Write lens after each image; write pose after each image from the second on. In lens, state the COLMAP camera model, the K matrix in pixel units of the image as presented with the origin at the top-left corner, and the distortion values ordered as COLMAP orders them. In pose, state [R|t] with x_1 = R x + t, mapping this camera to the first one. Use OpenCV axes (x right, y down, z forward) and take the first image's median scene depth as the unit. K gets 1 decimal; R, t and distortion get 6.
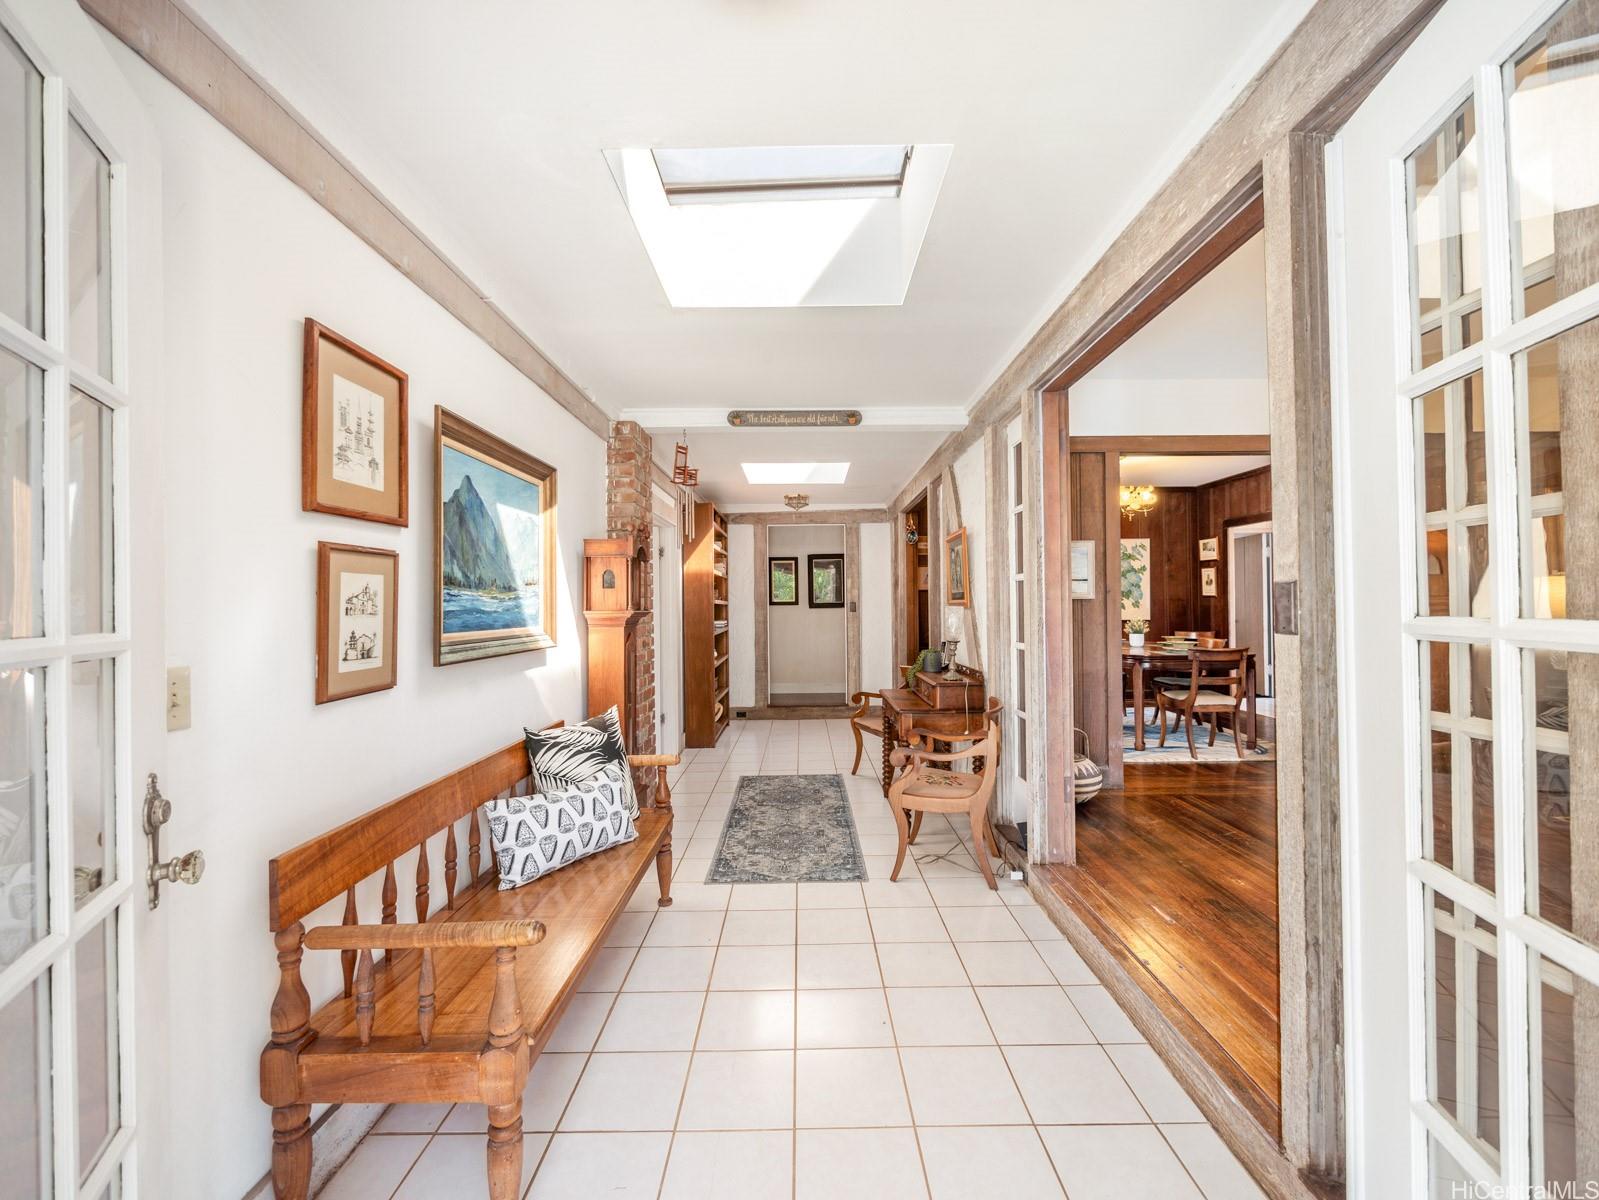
lens RADIAL K [[671.2, 0, 797.1], [0, 671.2, 598.9], [0, 0, 1]] dist [-0.004192, 0.000033]
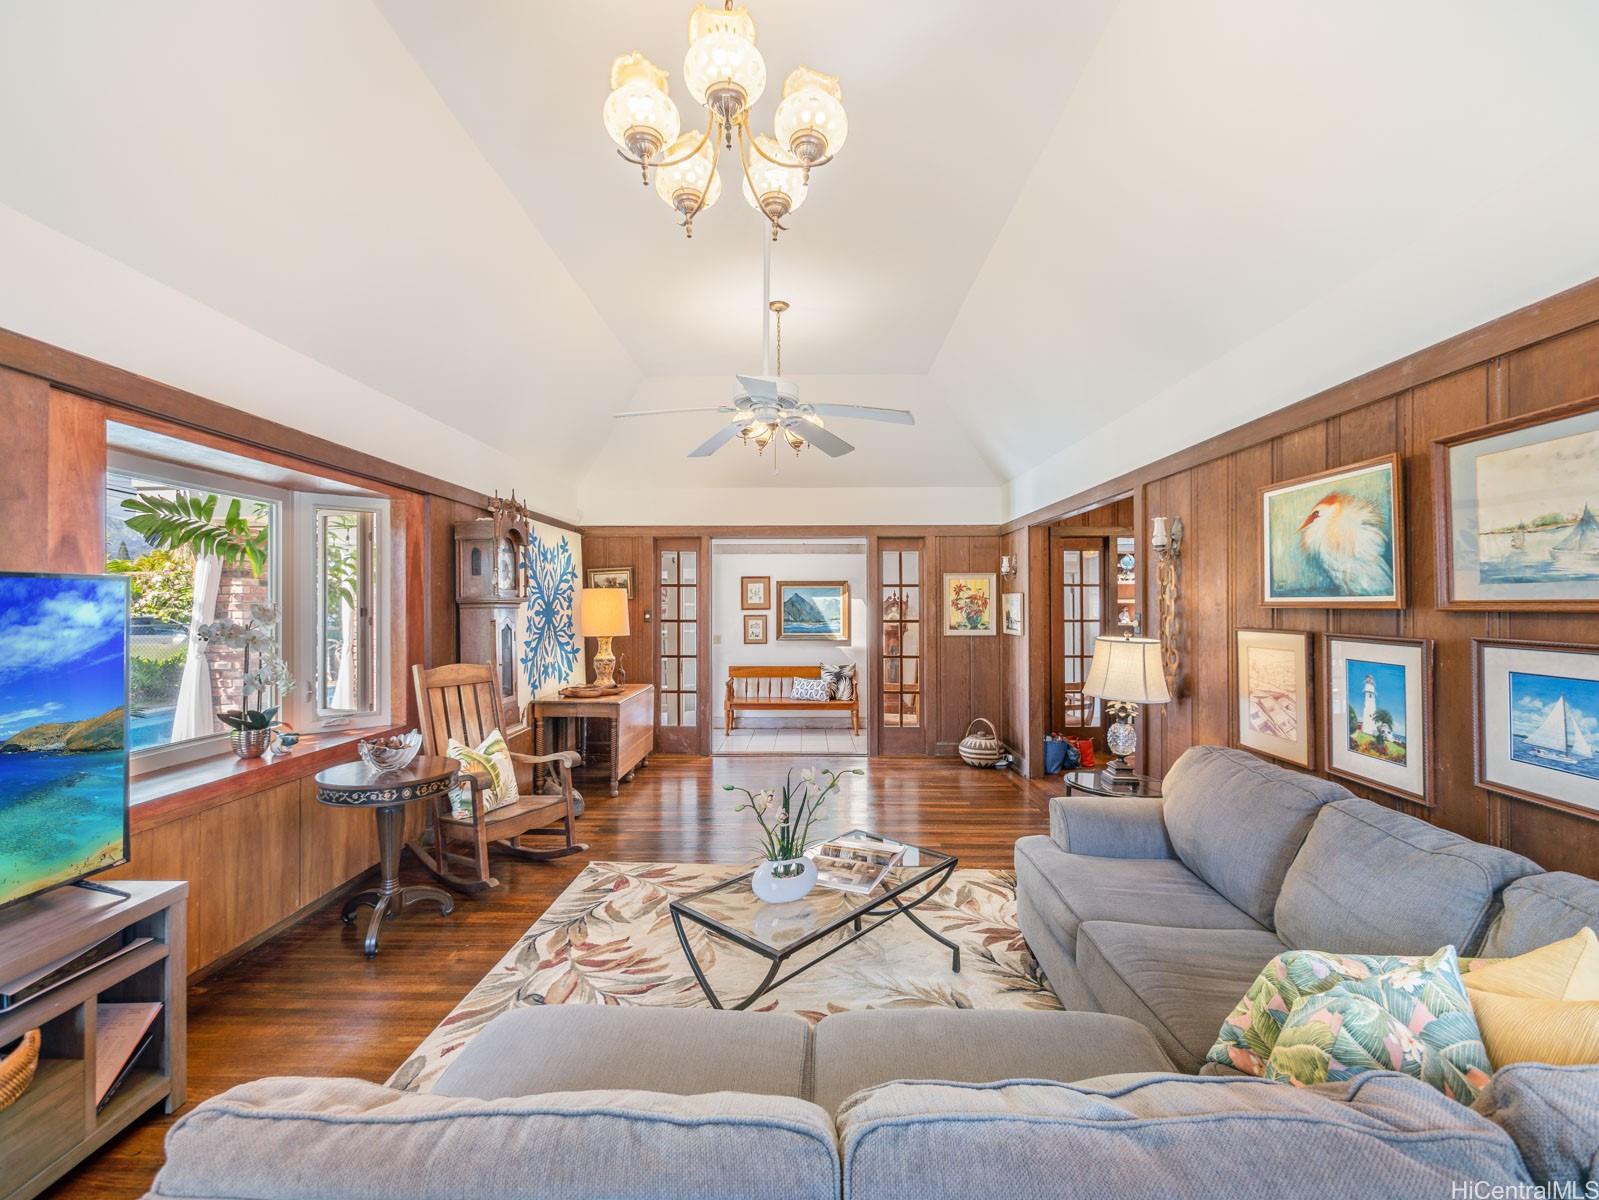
lens RADIAL K [[671.2, 0, 803.7], [0, 671.2, 596.8], [0, 0, 1]] dist [-0.004192, 0.000033]
pose [[-0.012923, -0.001646, -0.999915, 0.961485], [0.010910, 0.999939, -0.001787, -0.043731], [0.999857, -0.010932, -0.012904, 0.306529]]
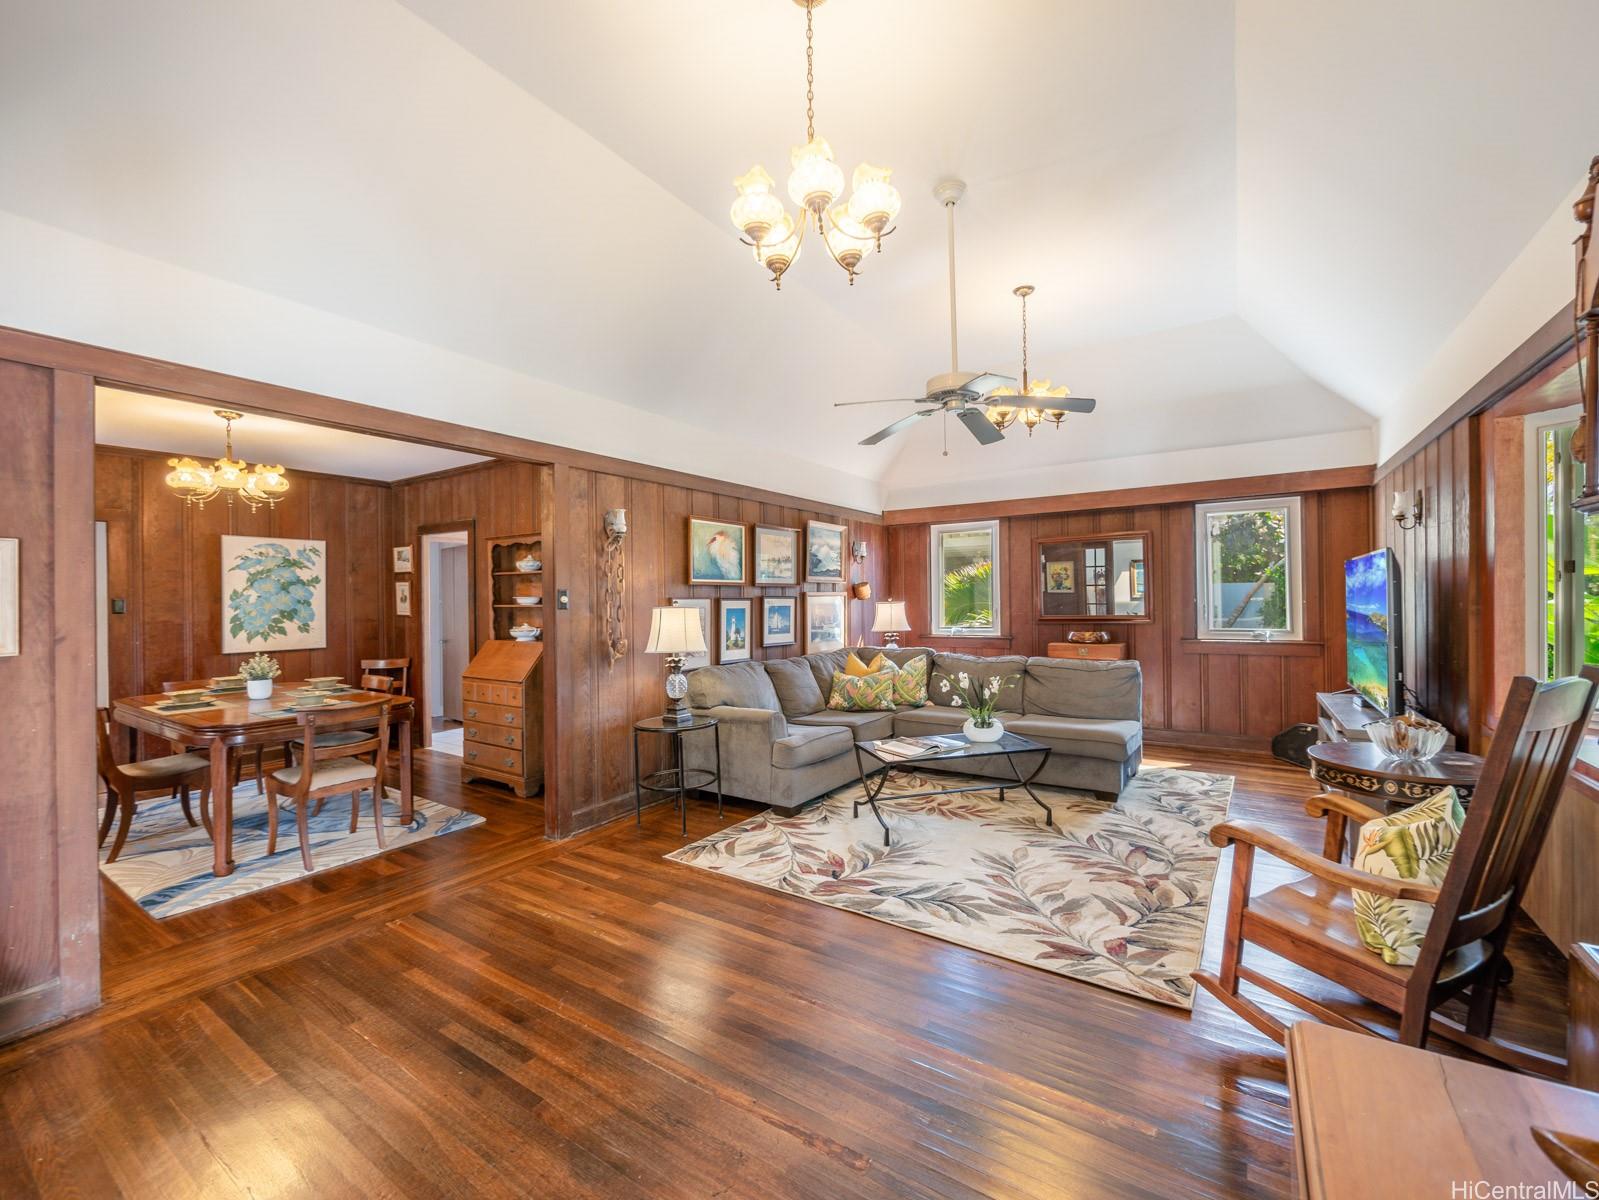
lens RADIAL K [[671.2, 0, 800.1], [0, 671.2, 602.6], [0, 0, 1]] dist [-0.004192, 0.000033]
pose [[0.551274, -0.002345, 0.834321, 0.195336], [0.000608, 0.999997, 0.002408, -0.022463], [-0.834324, -0.000820, 0.551274, 0.133949]]
